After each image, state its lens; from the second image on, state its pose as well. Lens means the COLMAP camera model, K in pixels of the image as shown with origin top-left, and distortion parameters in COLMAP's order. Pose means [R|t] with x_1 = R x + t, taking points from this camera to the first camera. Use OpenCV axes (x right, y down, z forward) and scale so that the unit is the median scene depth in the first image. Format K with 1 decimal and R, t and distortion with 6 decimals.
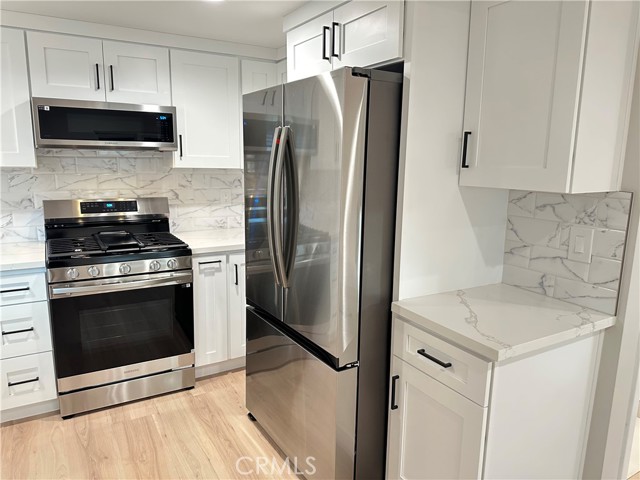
lens RADIAL K [[454.7, 0, 297.5], [0, 454.7, 244.3], [0, 0, 1]] dist [0.077553, -0.093317]
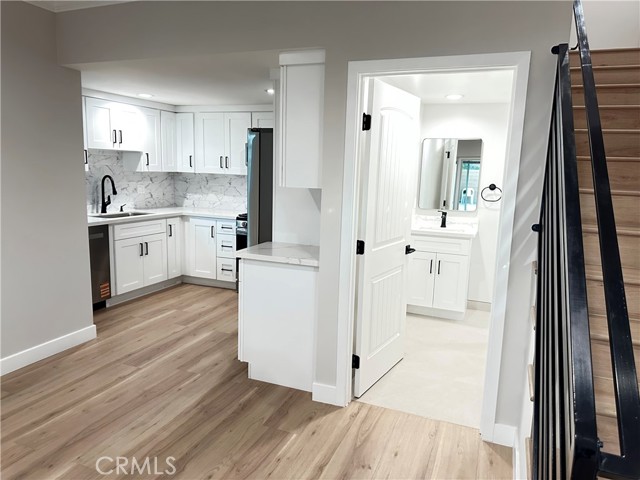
lens RADIAL K [[454.7, 0, 321.6], [0, 454.7, 239.5], [0, 0, 1]] dist [0.077553, -0.093317]
pose [[0.638279, 0.126536, -0.759334, 1.229171], [-0.168025, 0.985515, 0.022989, 0.024228], [0.751244, 0.112914, 0.650295, -0.089605]]
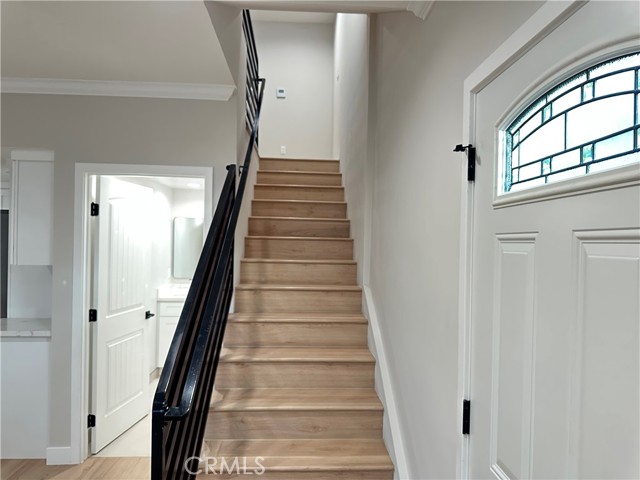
lens RADIAL K [[454.7, 0, 318.1], [0, 454.7, 242.4], [0, 0, 1]] dist [0.077553, -0.093317]
pose [[0.902359, 0.006248, -0.430939, 1.550549], [-0.089208, 0.980949, -0.172573, 0.018887], [0.421651, 0.194166, 0.885726, -0.204246]]
